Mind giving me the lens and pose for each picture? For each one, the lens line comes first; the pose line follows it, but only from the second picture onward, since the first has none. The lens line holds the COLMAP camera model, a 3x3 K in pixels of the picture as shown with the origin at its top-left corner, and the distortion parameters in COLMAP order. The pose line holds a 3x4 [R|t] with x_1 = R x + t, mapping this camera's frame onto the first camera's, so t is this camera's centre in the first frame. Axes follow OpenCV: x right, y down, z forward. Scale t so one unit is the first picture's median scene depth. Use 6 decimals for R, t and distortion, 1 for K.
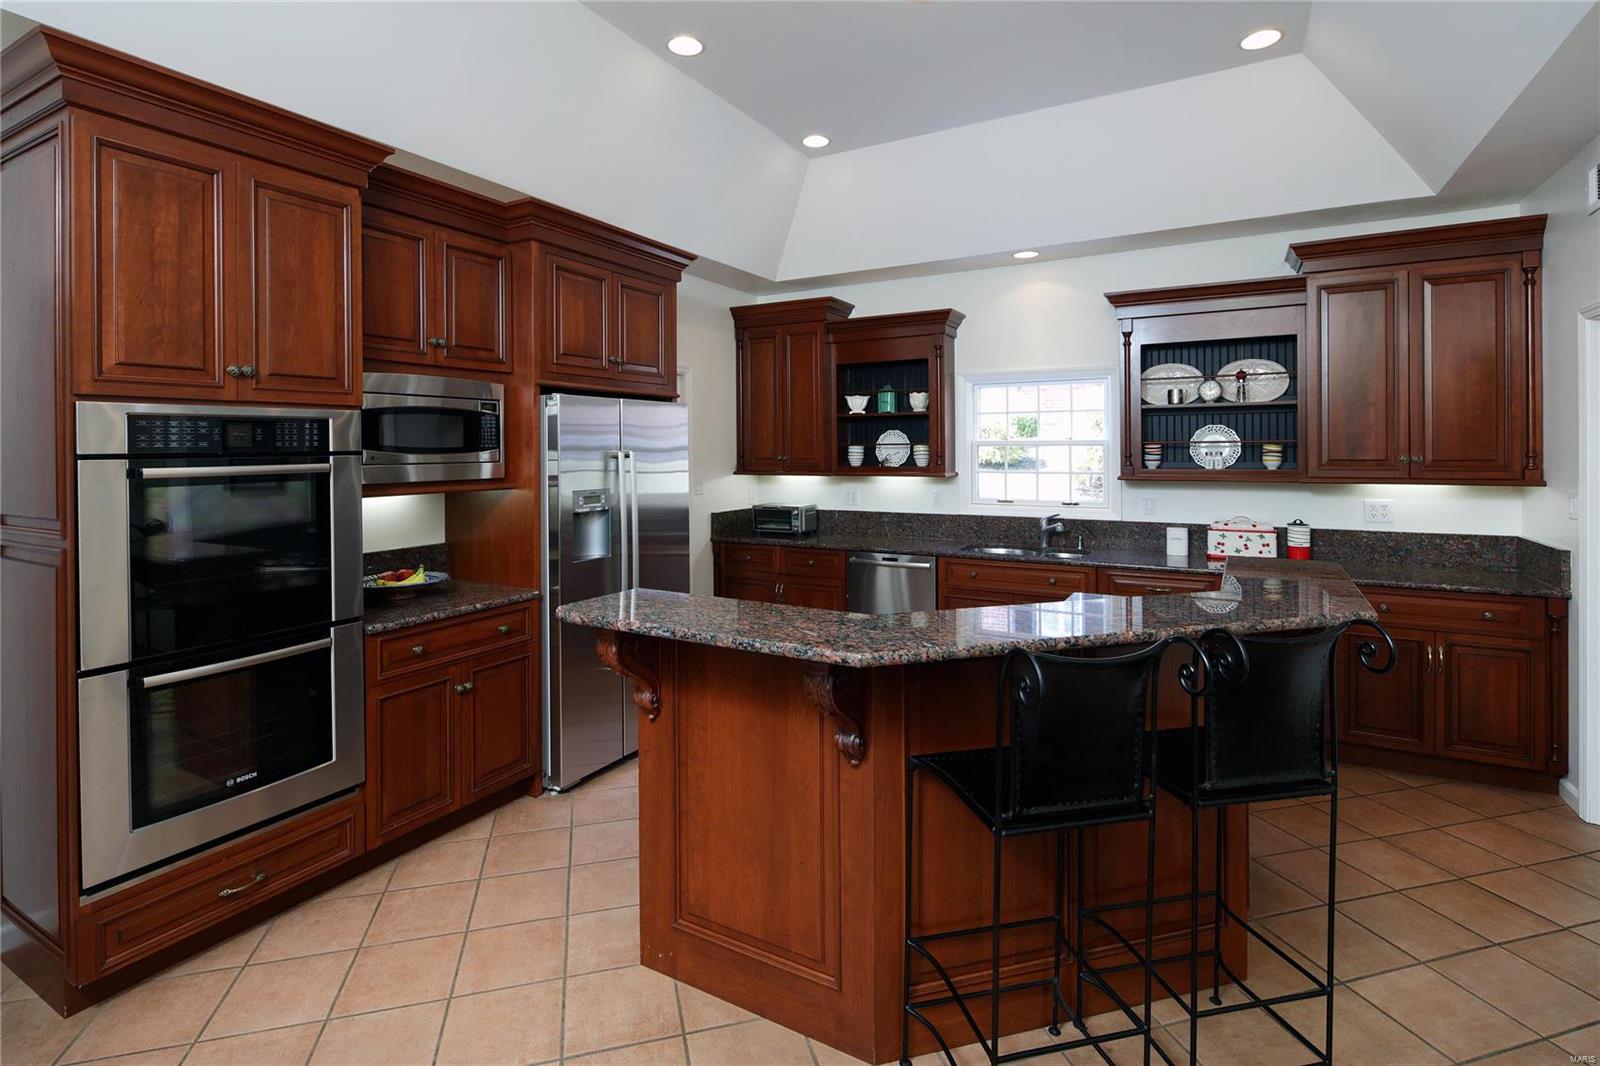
lens RADIAL K [[768.0, 0, 795.7], [0, 768.0, 450.9], [0, 0, 1]] dist [0.002744, -0.000242]
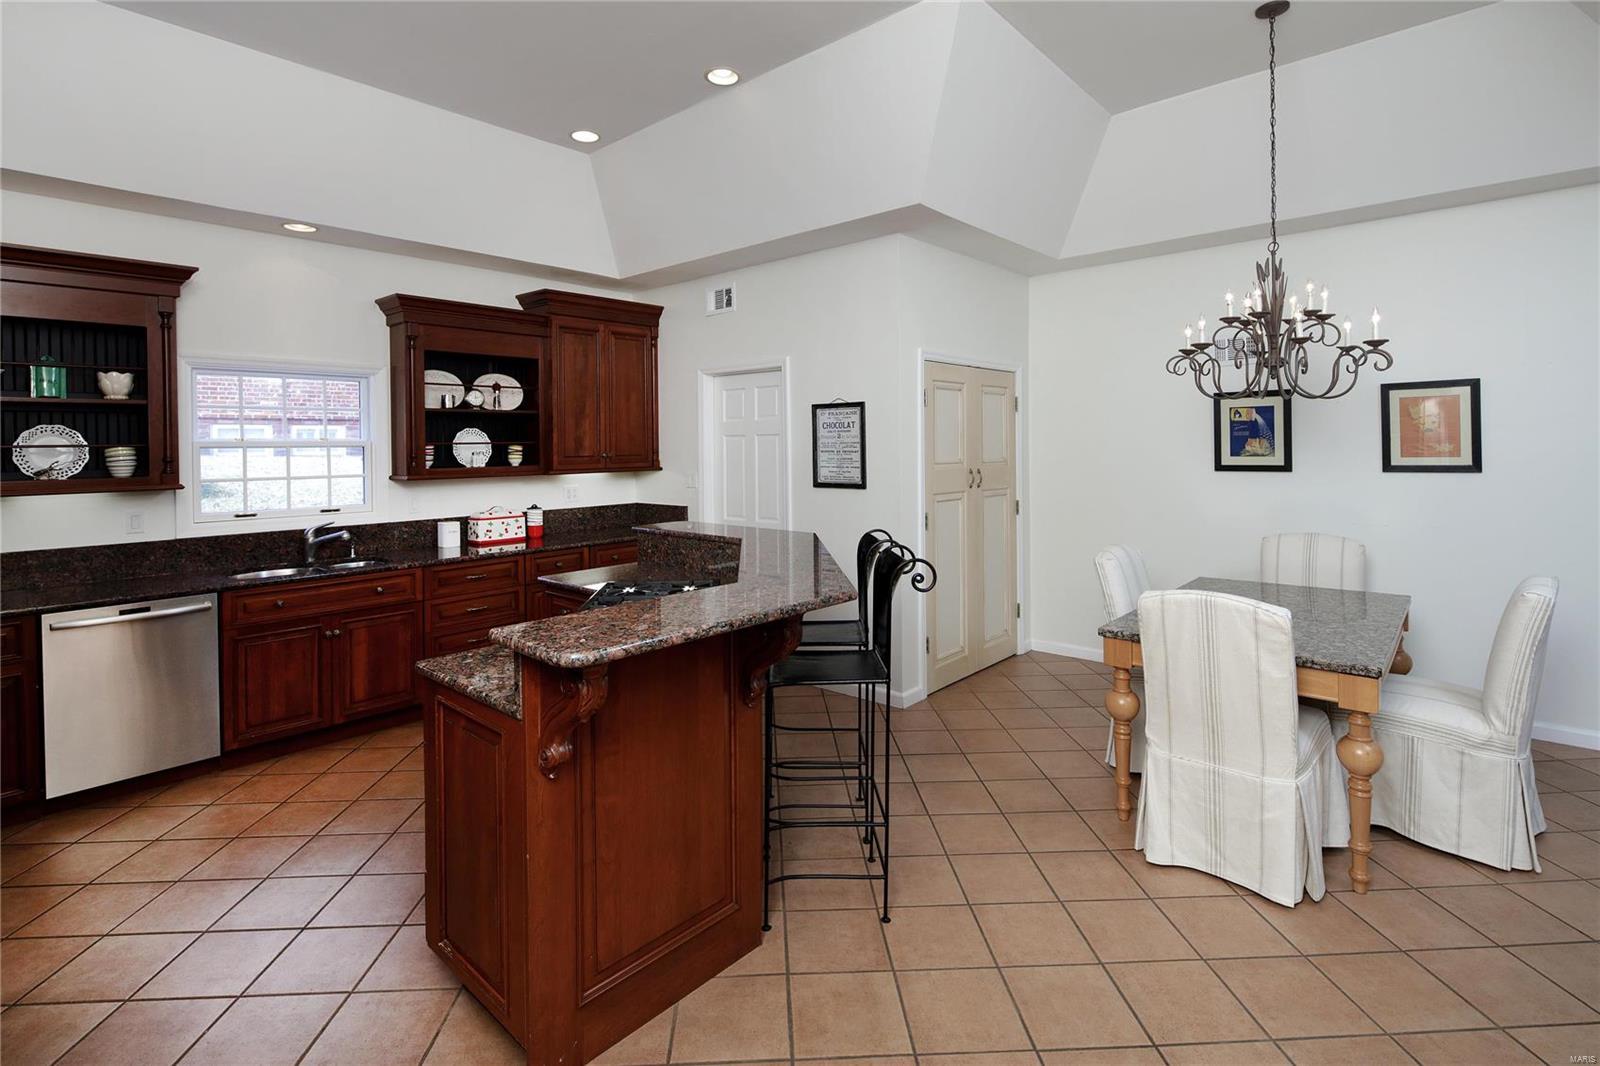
lens RADIAL K [[768.0, 0, 795.7], [0, 768.0, 450.9], [0, 0, 1]] dist [0.002744, -0.000242]
pose [[0.217889, -0.007377, 0.975946, -0.540226], [0.013400, 0.999900, 0.004566, 0.001097], [-0.975882, 0.012083, 0.217966, 0.331818]]
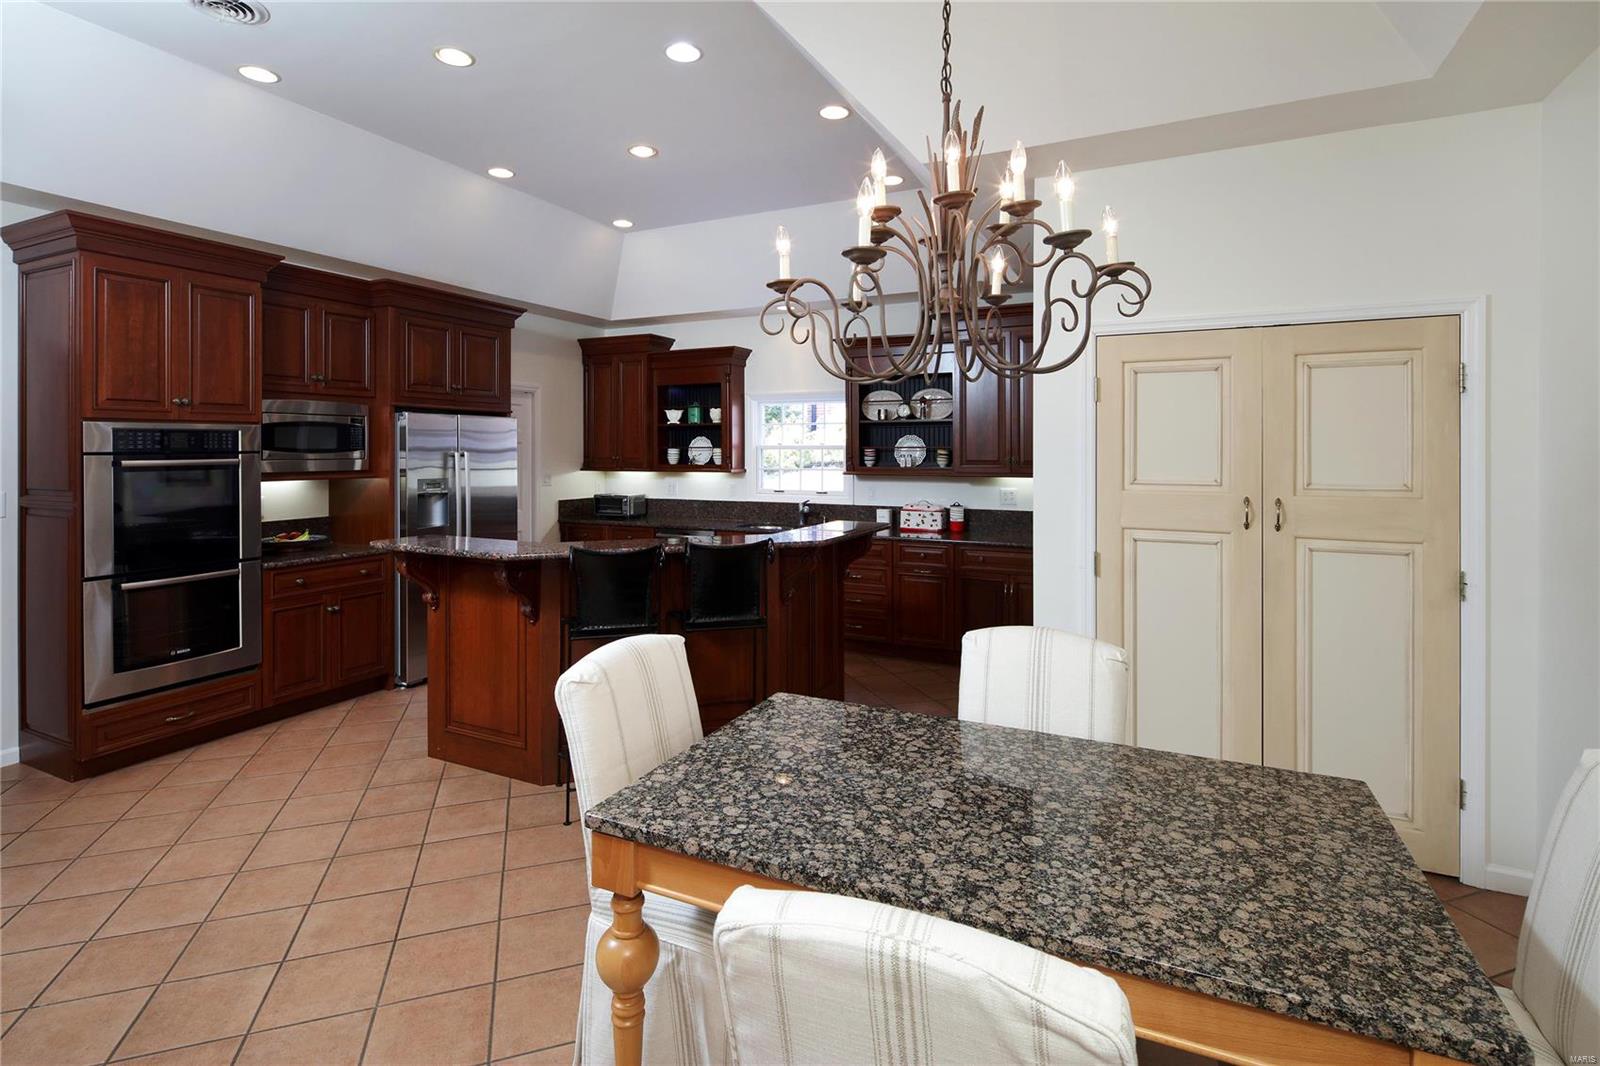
lens RADIAL K [[768.0, 0, 795.7], [0, 768.0, 450.9], [0, 0, 1]] dist [0.002744, -0.000242]
pose [[0.997968, 0.005434, 0.063489, 0.293229], [-0.005318, 0.999984, -0.001985, -0.001792], [-0.063499, 0.001643, 0.997981, -0.437944]]
